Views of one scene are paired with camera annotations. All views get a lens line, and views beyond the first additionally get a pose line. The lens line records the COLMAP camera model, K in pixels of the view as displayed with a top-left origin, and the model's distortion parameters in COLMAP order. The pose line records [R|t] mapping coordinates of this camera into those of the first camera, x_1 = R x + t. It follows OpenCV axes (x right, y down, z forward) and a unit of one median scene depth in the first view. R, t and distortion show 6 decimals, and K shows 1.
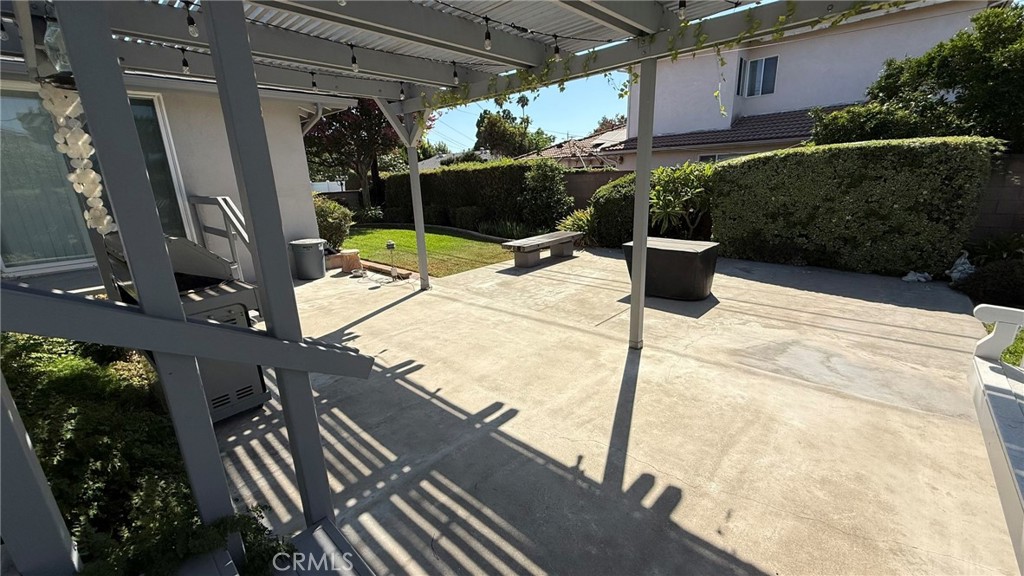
lens RADIAL K [[408.5, 0, 509.0], [0, 408.5, 289.2], [0, 0, 1]] dist [-0.002590, 0.000947]
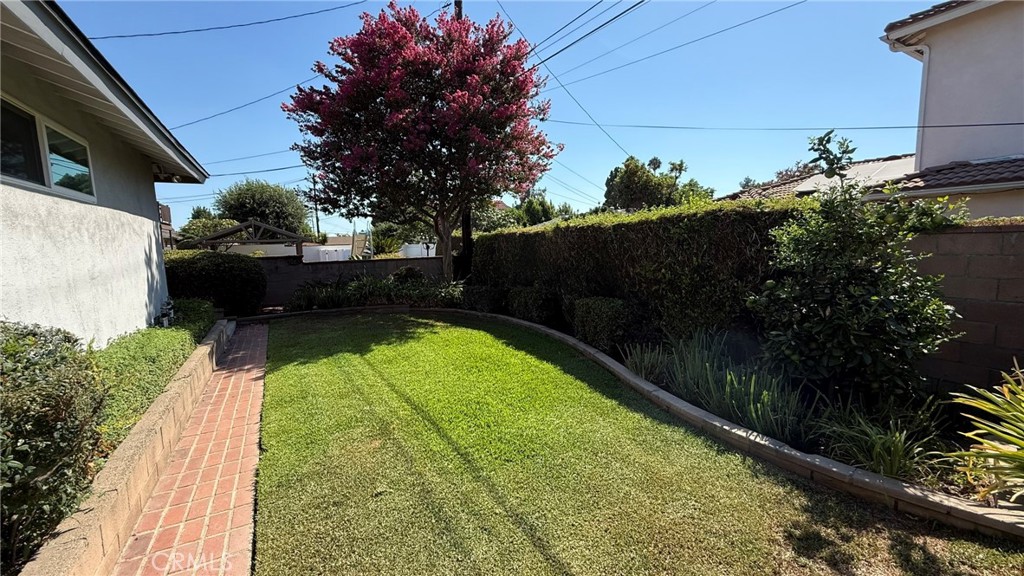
lens RADIAL K [[408.5, 0, 510.6], [0, 408.5, 288.7], [0, 0, 1]] dist [-0.002590, 0.000947]
pose [[0.958258, 0.042654, -0.282705, -0.031299], [-0.084498, 0.986889, -0.137514, -0.065606], [0.273133, 0.155661, 0.949299, 0.242396]]
